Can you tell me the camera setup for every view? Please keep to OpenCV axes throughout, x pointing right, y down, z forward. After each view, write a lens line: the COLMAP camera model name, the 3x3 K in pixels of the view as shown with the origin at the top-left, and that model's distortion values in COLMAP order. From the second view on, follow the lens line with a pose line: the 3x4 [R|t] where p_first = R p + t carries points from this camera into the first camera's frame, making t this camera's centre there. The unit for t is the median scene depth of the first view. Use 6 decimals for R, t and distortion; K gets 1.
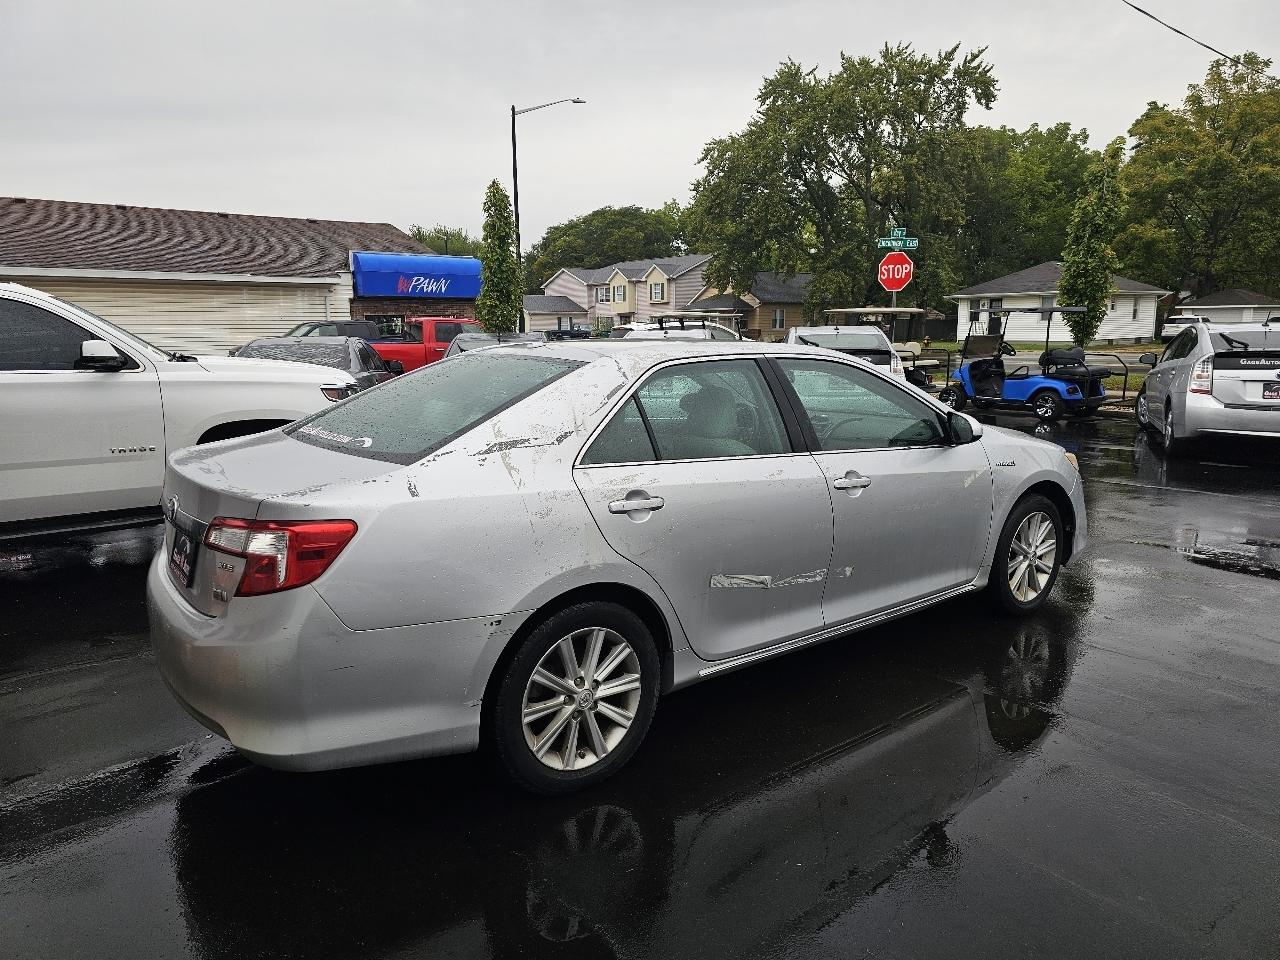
lens RADIAL K [[862.4, 0, 631.2], [0, 862.4, 468.0], [0, 0, 1]] dist [0.051707, -0.036270]
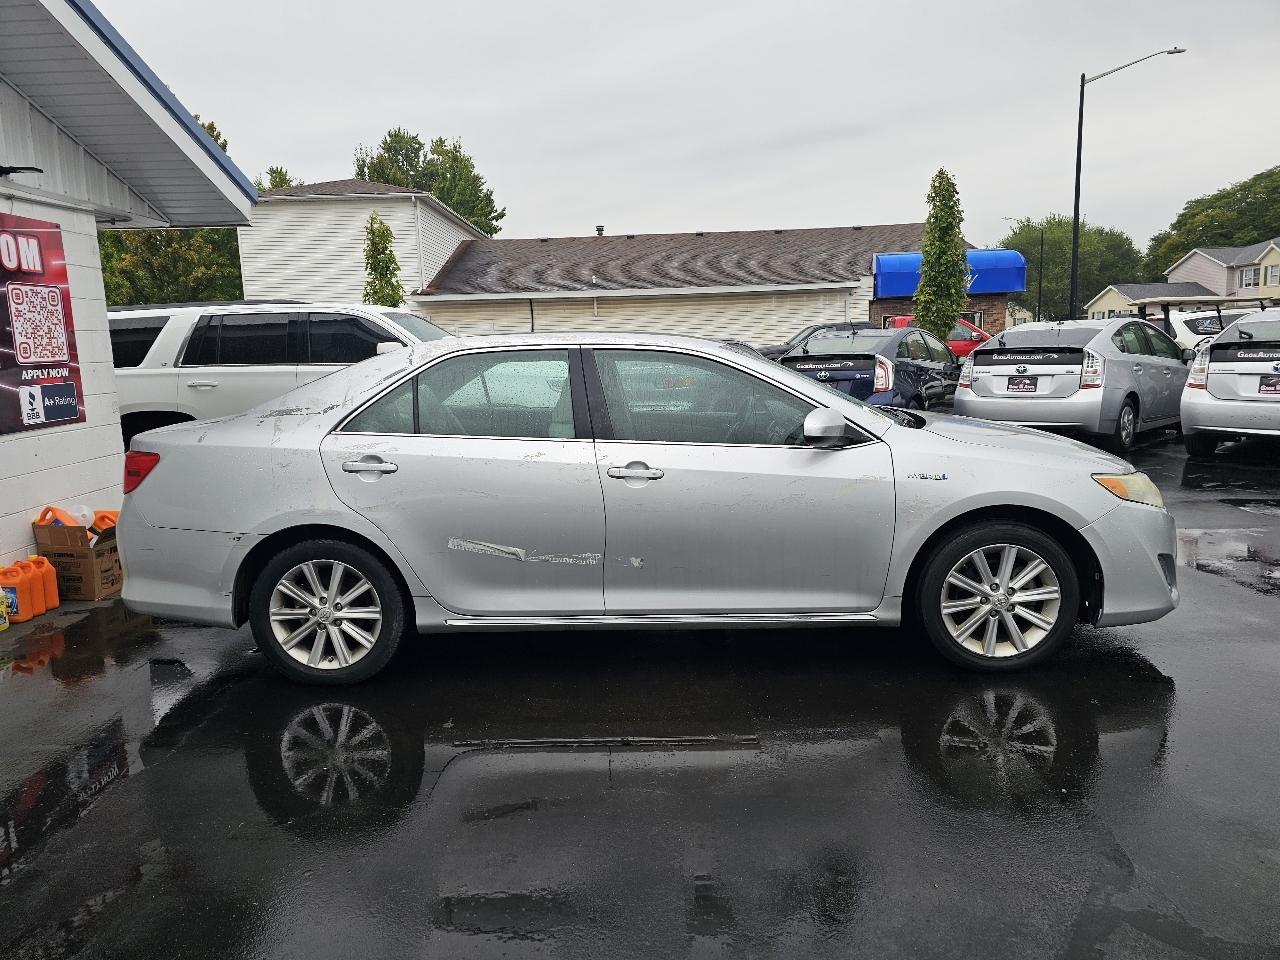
lens RADIAL K [[862.4, 0, 625.6], [0, 862.4, 462.6], [0, 0, 1]] dist [0.051707, -0.036270]
pose [[0.771985, 0.074763, -0.631229, 0.110796], [-0.079791, 0.996602, 0.020455, -0.001862], [0.630613, 0.034575, 0.775327, 0.028607]]
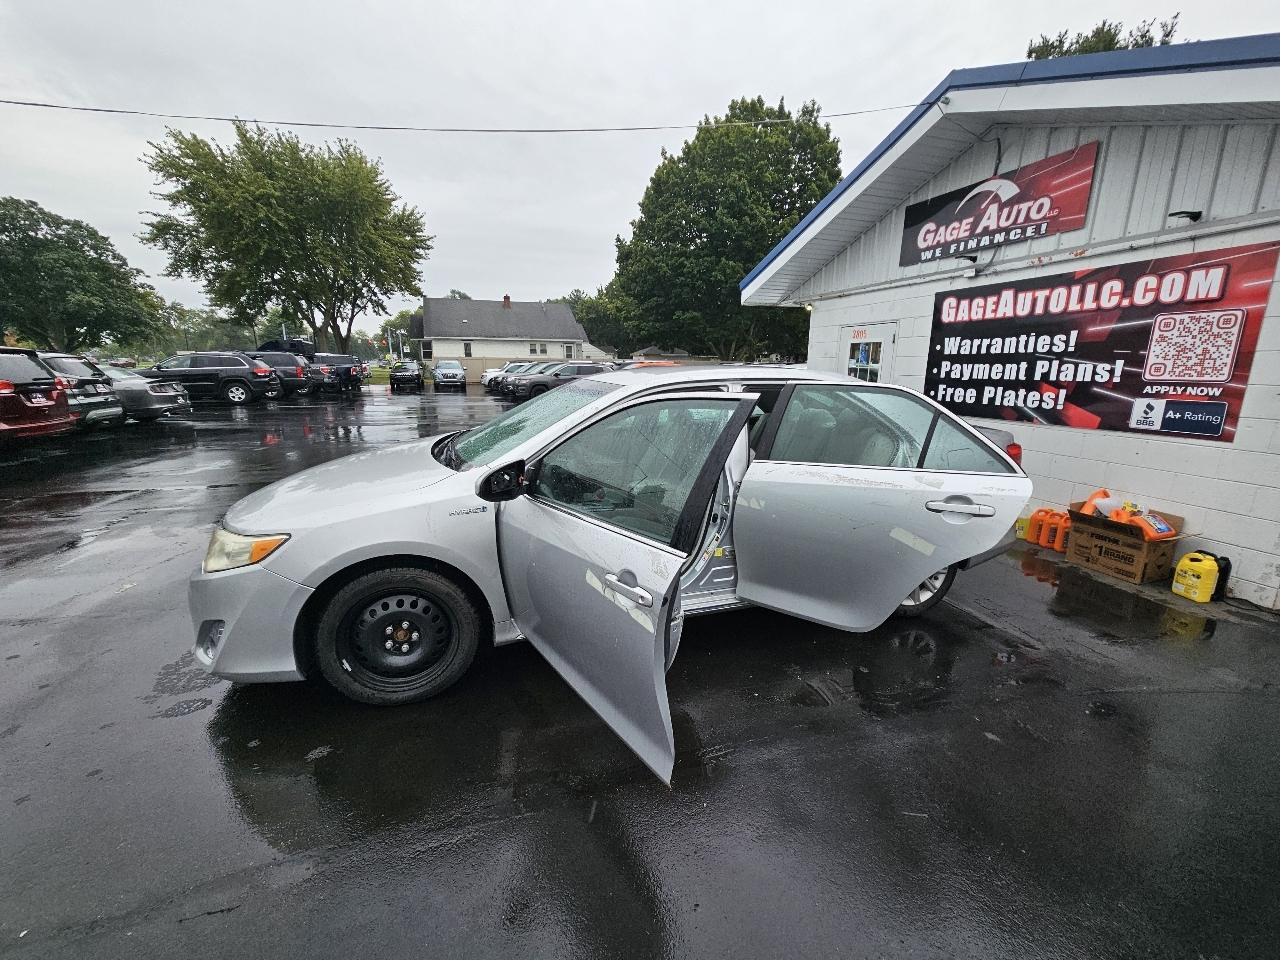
lens RADIAL K [[521.4, 0, 641.7], [0, 521.4, 478.2], [0, 0, 1]] dist [0.003209, -0.001948]
pose [[-0.945732, -0.065097, 0.318359, -0.021611], [0.056599, 0.931752, 0.358656, -0.040855], [-0.319979, 0.357211, -0.877504, 0.259337]]
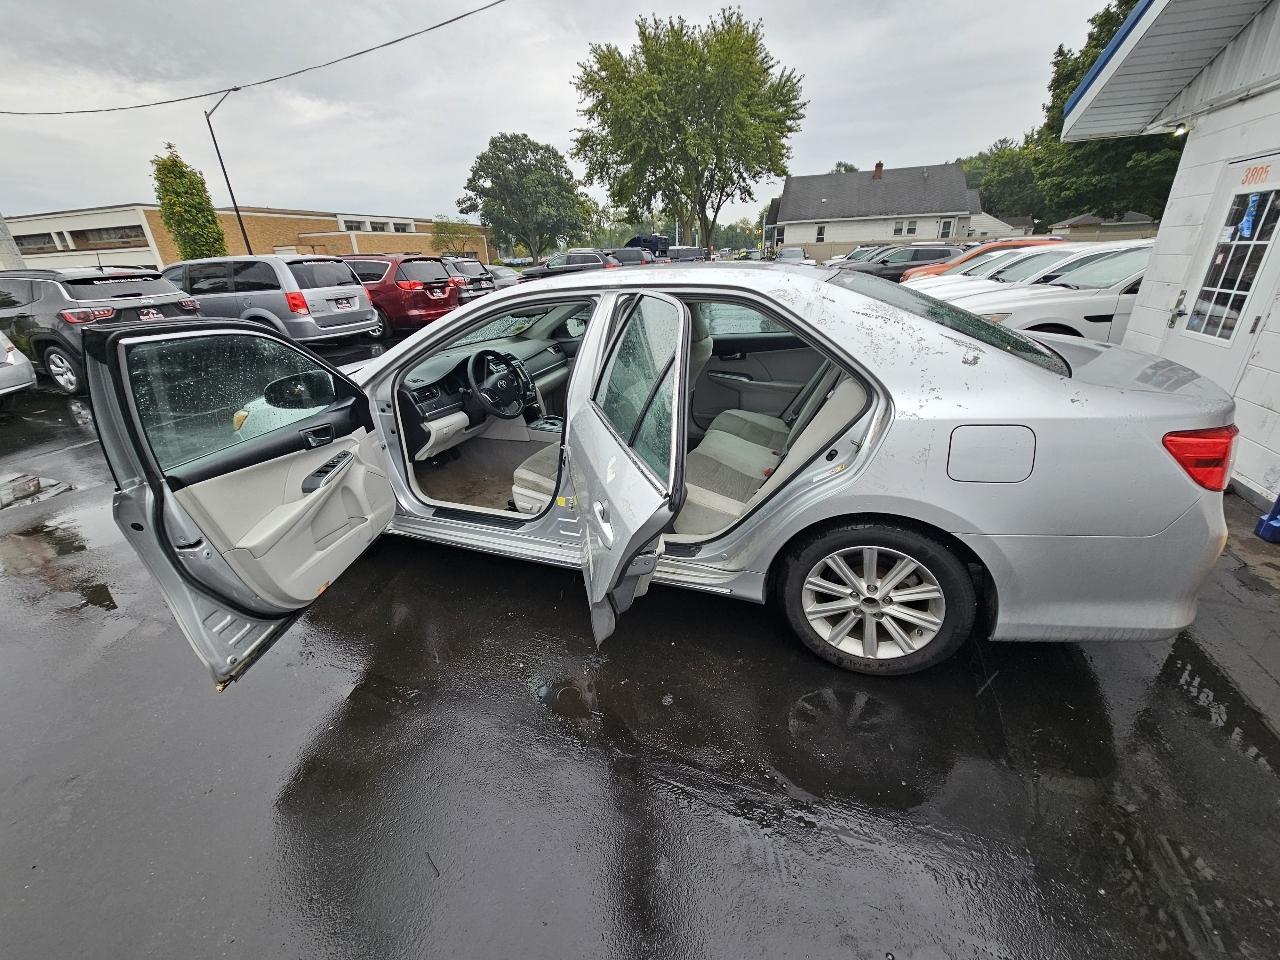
lens RADIAL K [[521.4, 0, 639.6], [0, 521.4, 481.4], [0, 0, 1]] dist [0.003209, -0.001948]
pose [[-0.538334, -0.307518, 0.784620, -0.074986], [0.177785, 0.868648, 0.462431, -0.031397], [-0.823765, 0.388437, -0.412951, 0.198096]]
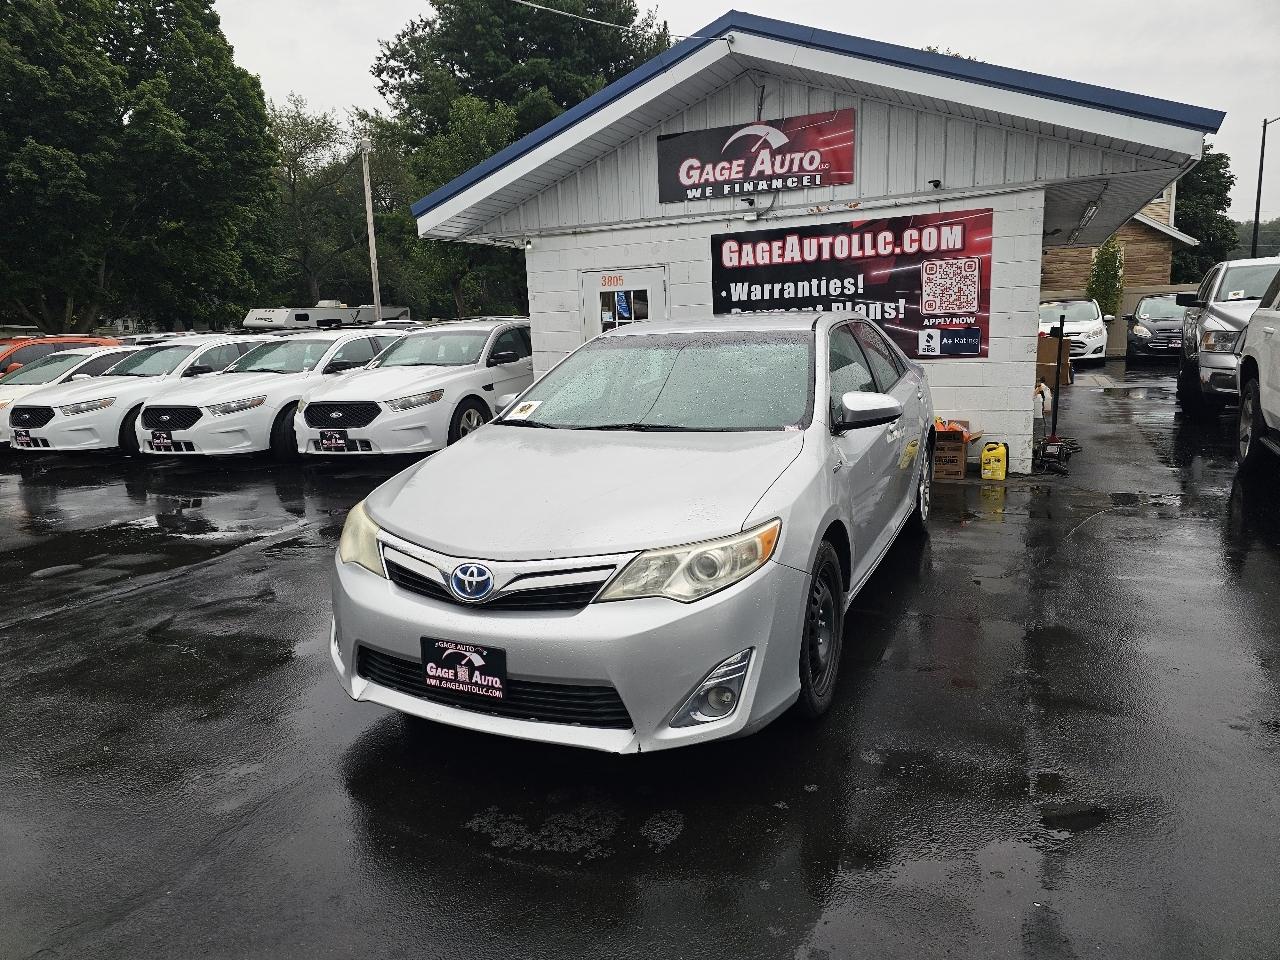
lens RADIAL K [[857.6, 0, 630.6], [0, 857.6, 464.0], [0, 0, 1]] dist [0.066221, -0.058878]
pose [[-0.885820, 0.123192, -0.447378, 0.106672], [-0.025607, 0.949669, 0.312207, -0.046173], [0.463322, 0.288015, -0.838081, 0.286370]]
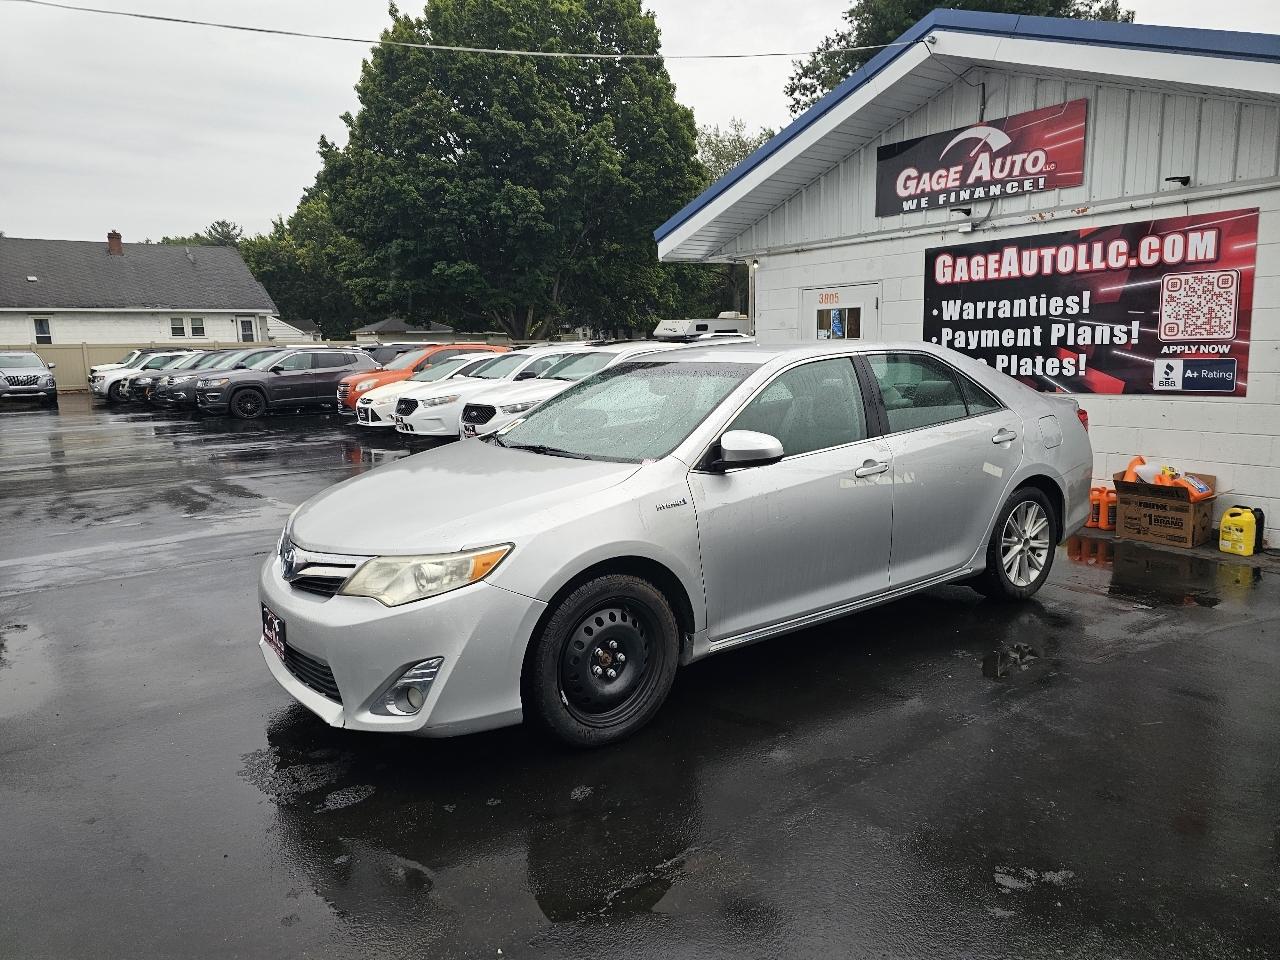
lens RADIAL K [[857.6, 0, 633.4], [0, 857.6, 462.8], [0, 0, 1]] dist [0.066221, -0.058878]
pose [[-0.999332, 0.034315, 0.012576, 0.031862], [0.036507, 0.953441, 0.299362, -0.050096], [-0.001718, 0.299622, -0.954057, 0.310221]]
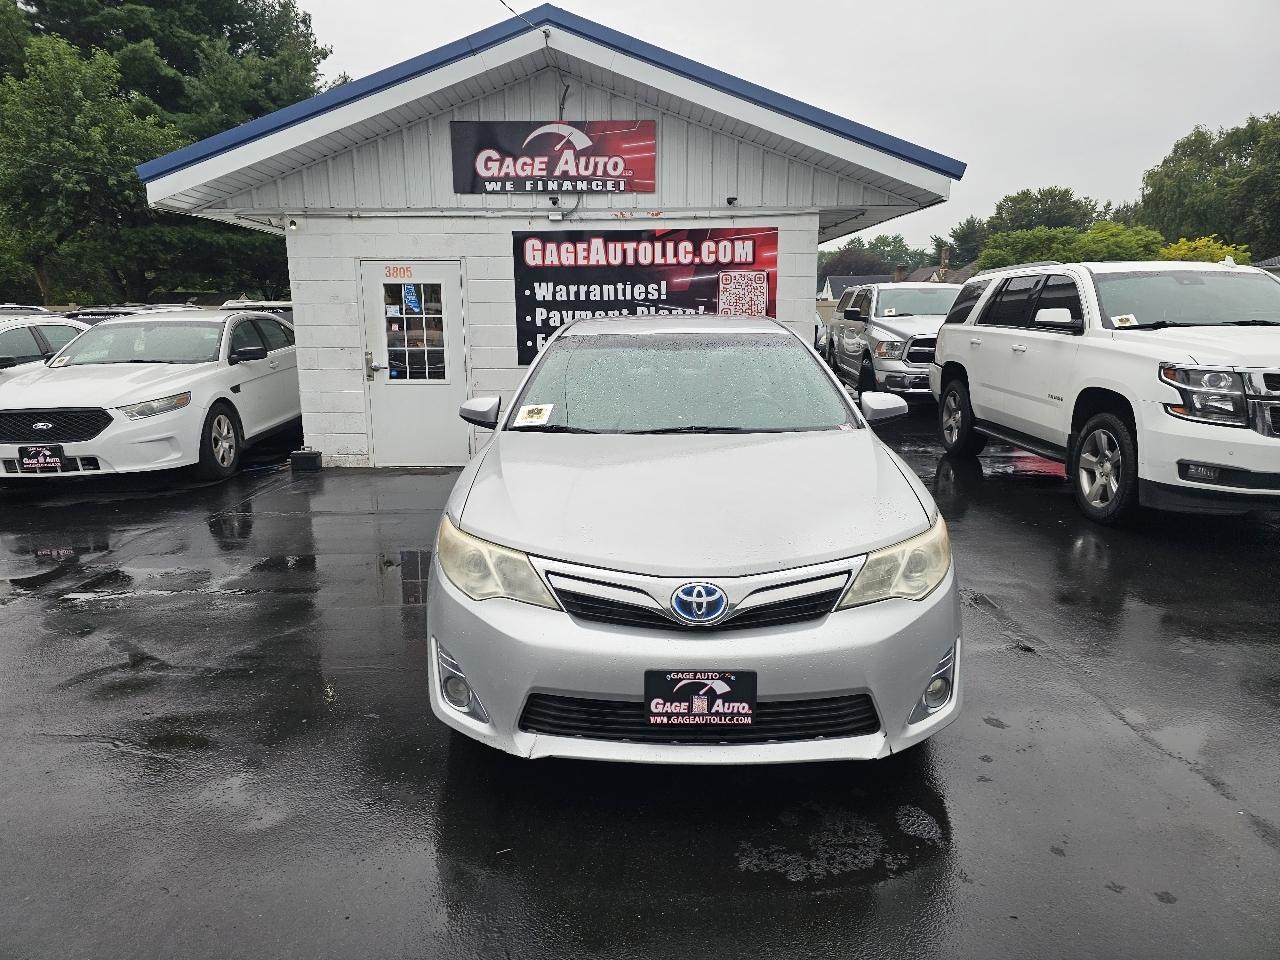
lens RADIAL K [[857.6, 0, 632.4], [0, 857.6, 469.0], [0, 0, 1]] dist [0.066221, -0.058878]
pose [[-0.607620, 0.159848, -0.777976, 0.151135], [-0.114853, 0.951557, 0.285217, -0.040424], [0.785880, 0.262656, -0.559826, 0.241474]]
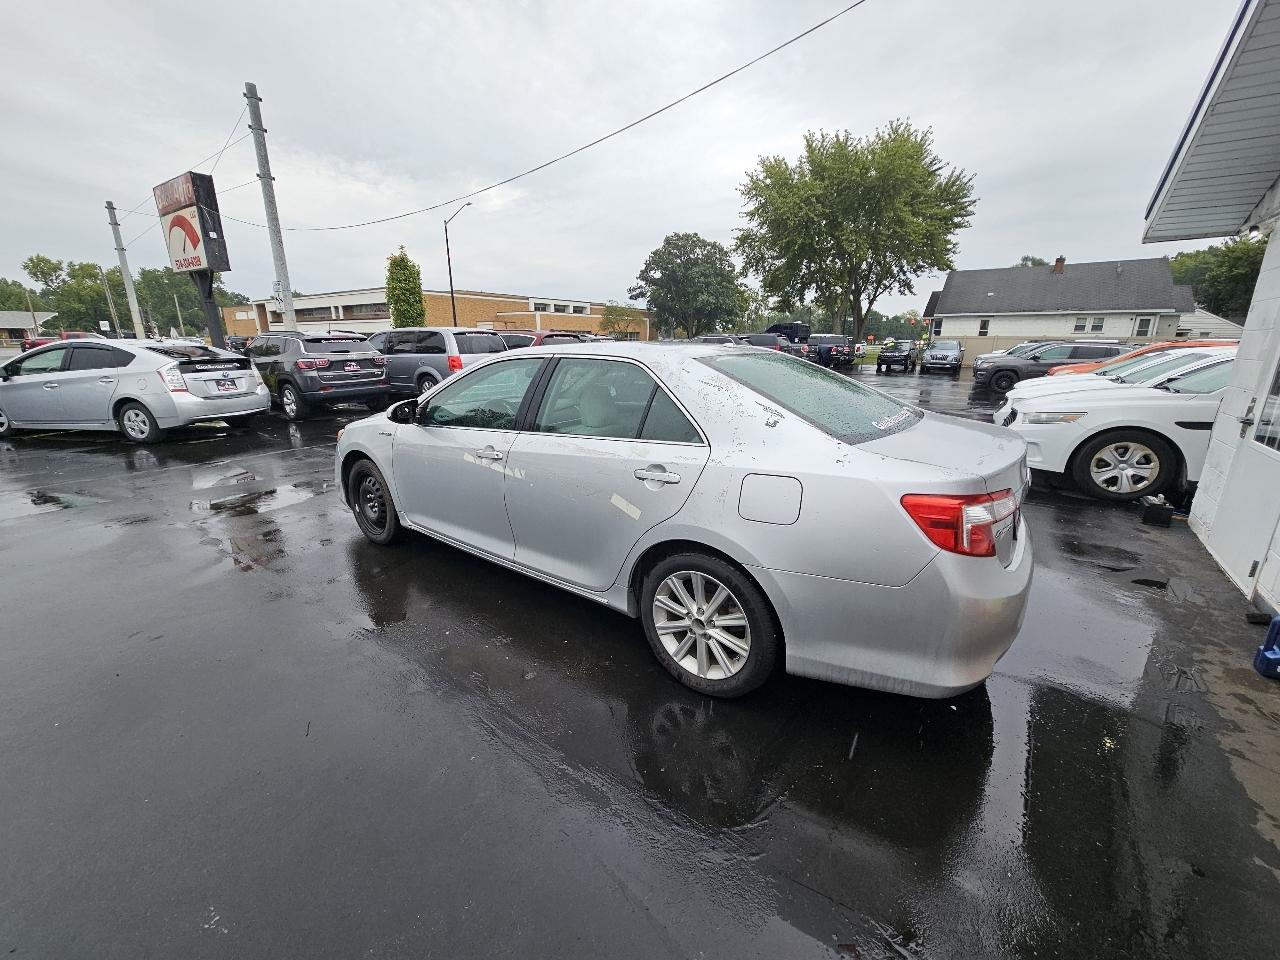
lens RADIAL K [[521.4, 0, 641.8], [0, 521.4, 479.6], [0, 0, 1]] dist [0.003209, -0.001948]
pose [[-0.280875, -0.237662, 0.929853, -0.108318], [0.154633, 0.944990, 0.288241, -0.025575], [-0.947205, 0.224746, -0.228674, 0.172791]]
